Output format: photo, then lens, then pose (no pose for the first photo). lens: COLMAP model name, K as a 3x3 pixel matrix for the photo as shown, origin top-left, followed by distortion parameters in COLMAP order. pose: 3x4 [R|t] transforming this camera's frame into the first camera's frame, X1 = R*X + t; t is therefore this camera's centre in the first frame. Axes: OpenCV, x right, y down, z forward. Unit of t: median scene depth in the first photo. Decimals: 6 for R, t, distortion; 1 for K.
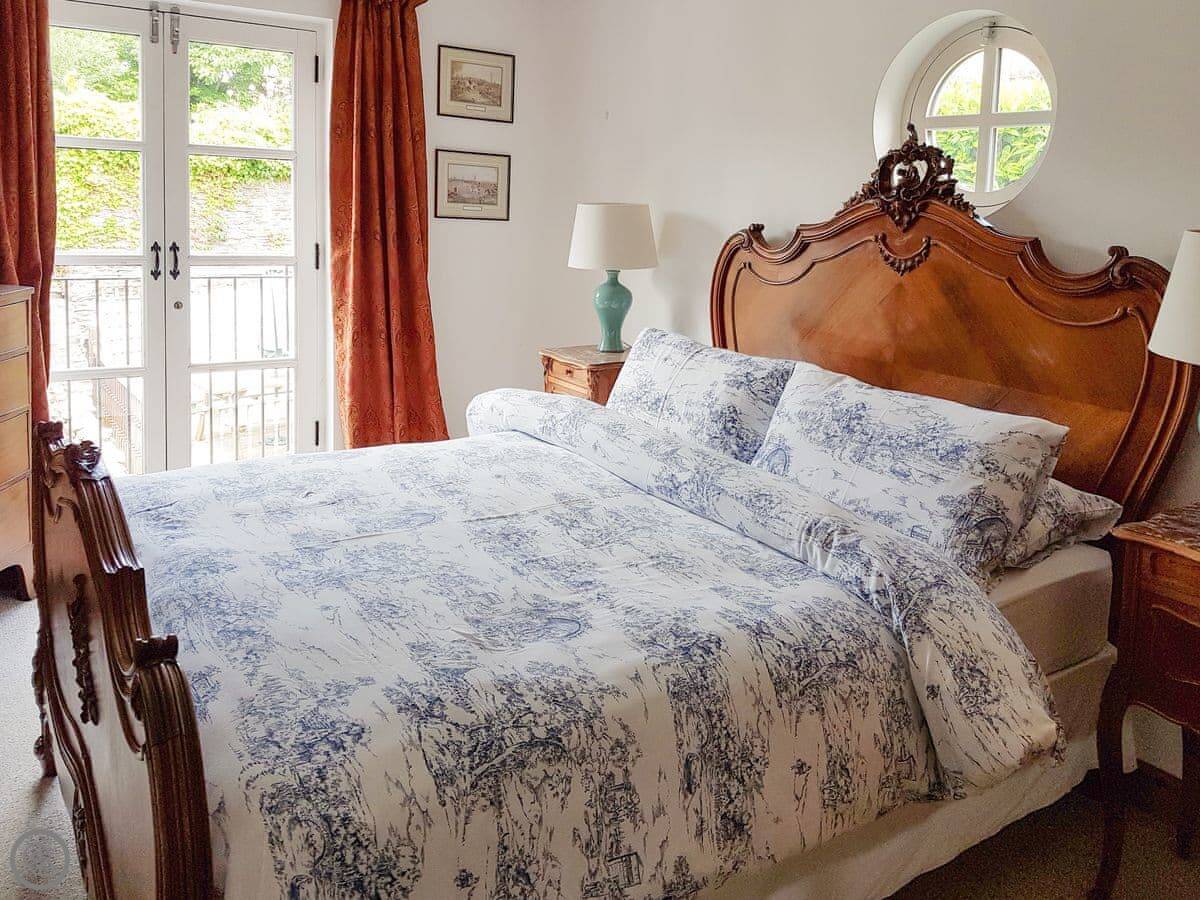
lens RADIAL K [[1211.9, 0, 466.4], [0, 1211.9, 453.9], [0, 0, 1]] dist [0.075724, -0.410921]
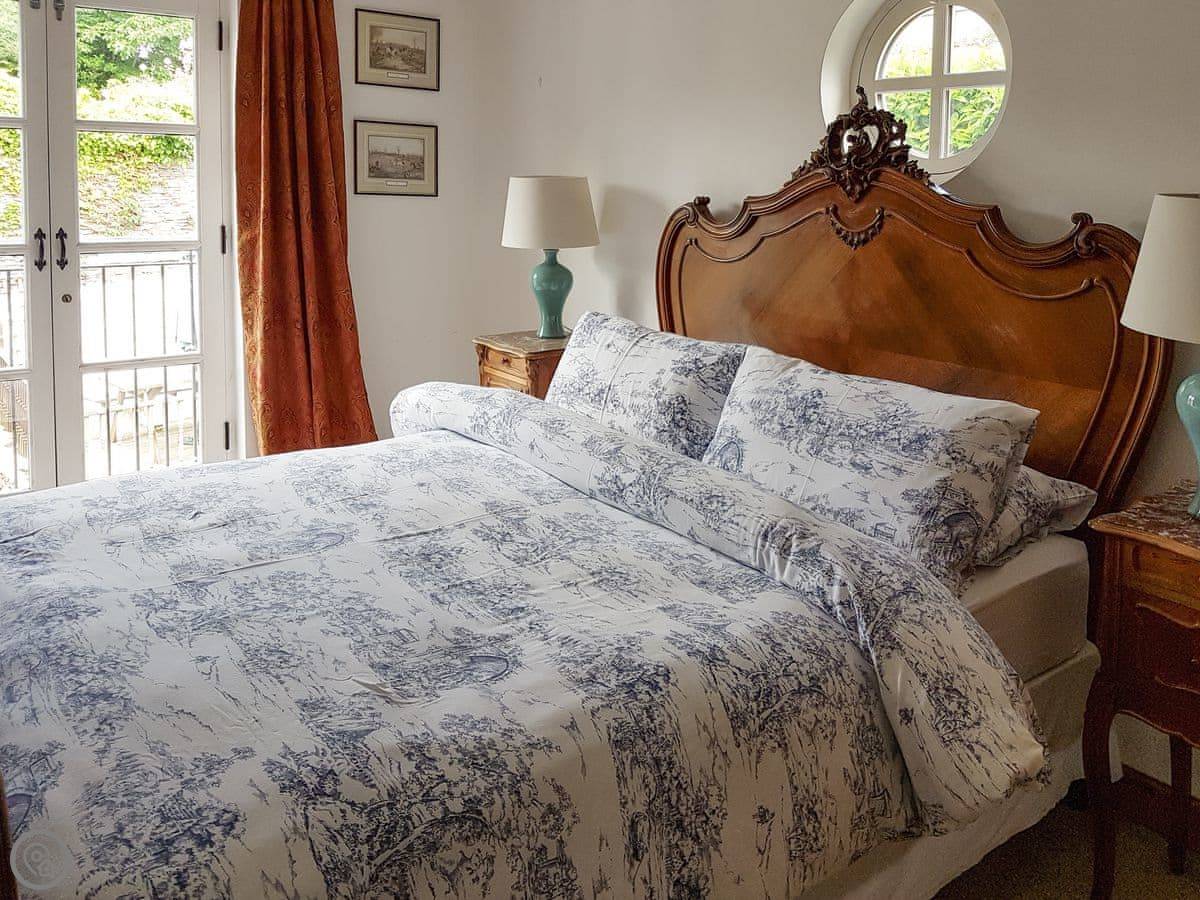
lens RADIAL K [[1112.1, 0, 601.7], [0, 1112.1, 421.7], [0, 0, 1]] dist [-0.049865, -0.029407]
pose [[0.992051, -0.033453, 0.121309, 0.064345], [0.033345, 0.999440, 0.002923, -0.026778], [-0.121339, 0.001145, 0.992611, 0.198833]]
